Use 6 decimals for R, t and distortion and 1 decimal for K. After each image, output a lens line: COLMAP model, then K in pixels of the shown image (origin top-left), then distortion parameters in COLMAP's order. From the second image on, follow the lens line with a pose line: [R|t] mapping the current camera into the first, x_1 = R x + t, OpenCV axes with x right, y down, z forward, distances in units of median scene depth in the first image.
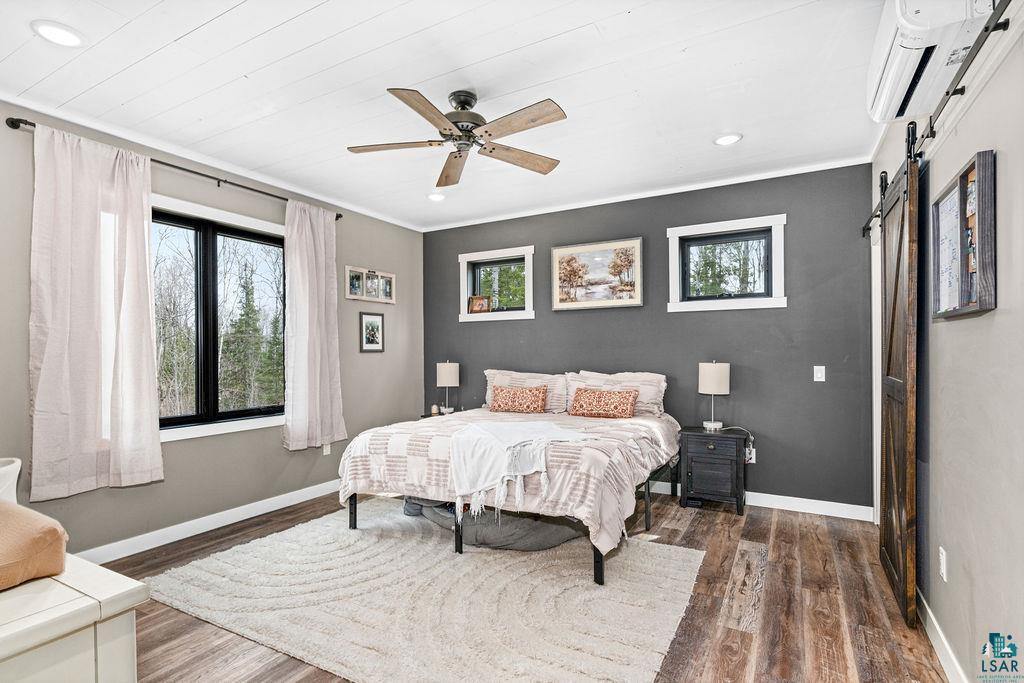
lens RADIAL K [[502.9, 0, 509.9], [0, 502.9, 350.3], [0, 0, 1]] dist [0.001111, 0.001619]
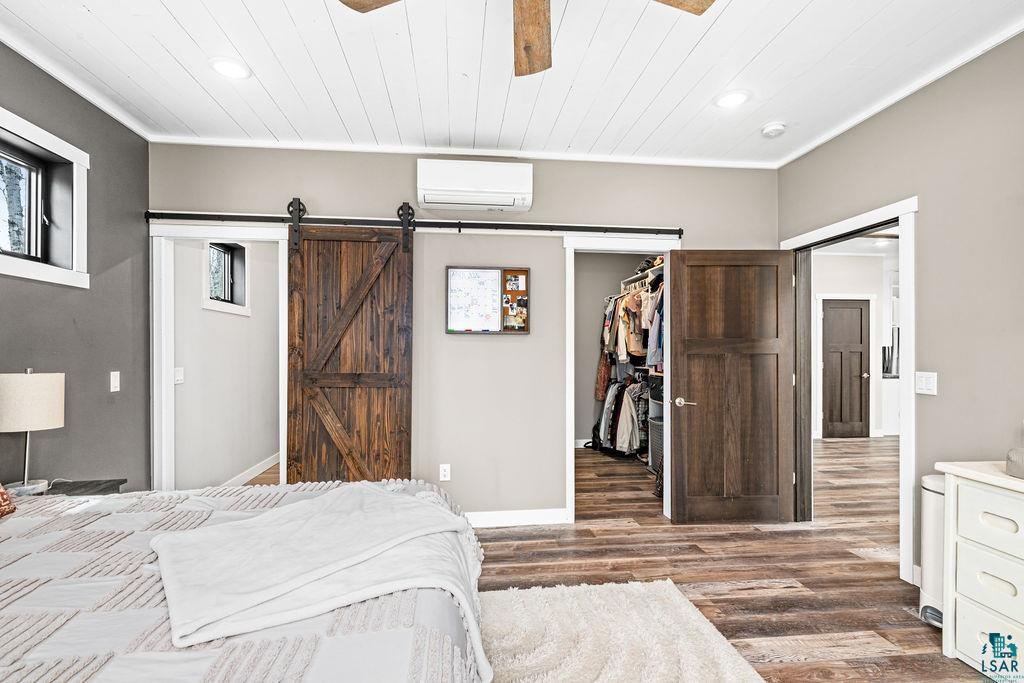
lens RADIAL K [[502.9, 0, 495.3], [0, 502.9, 354.3], [0, 0, 1]] dist [0.001111, 0.001619]
pose [[-0.597636, 0.002469, 0.801764, -0.287465], [-0.001965, 0.999988, -0.004544, 0.006088], [-0.801765, -0.004291, -0.597624, 0.818258]]
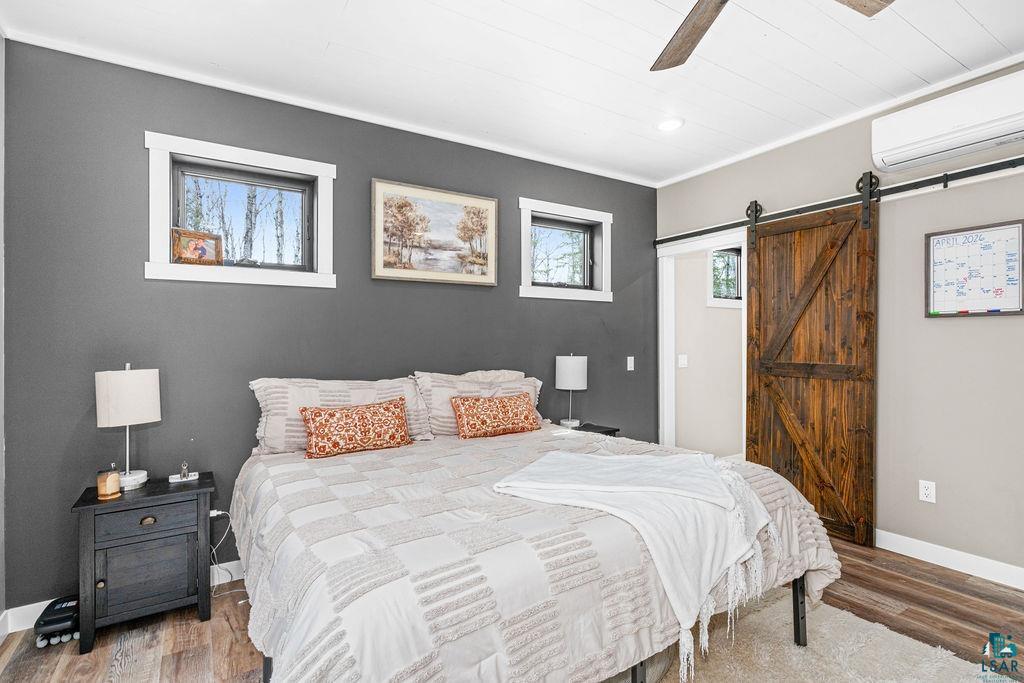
lens RADIAL K [[502.9, 0, 506.3], [0, 502.9, 337.5], [0, 0, 1]] dist [0.001111, 0.001619]
pose [[0.473724, 0.012611, 0.880583, -0.410489], [-0.000862, 0.999904, -0.013856, 0.003808], [-0.880673, 0.005805, 0.473689, 0.587681]]
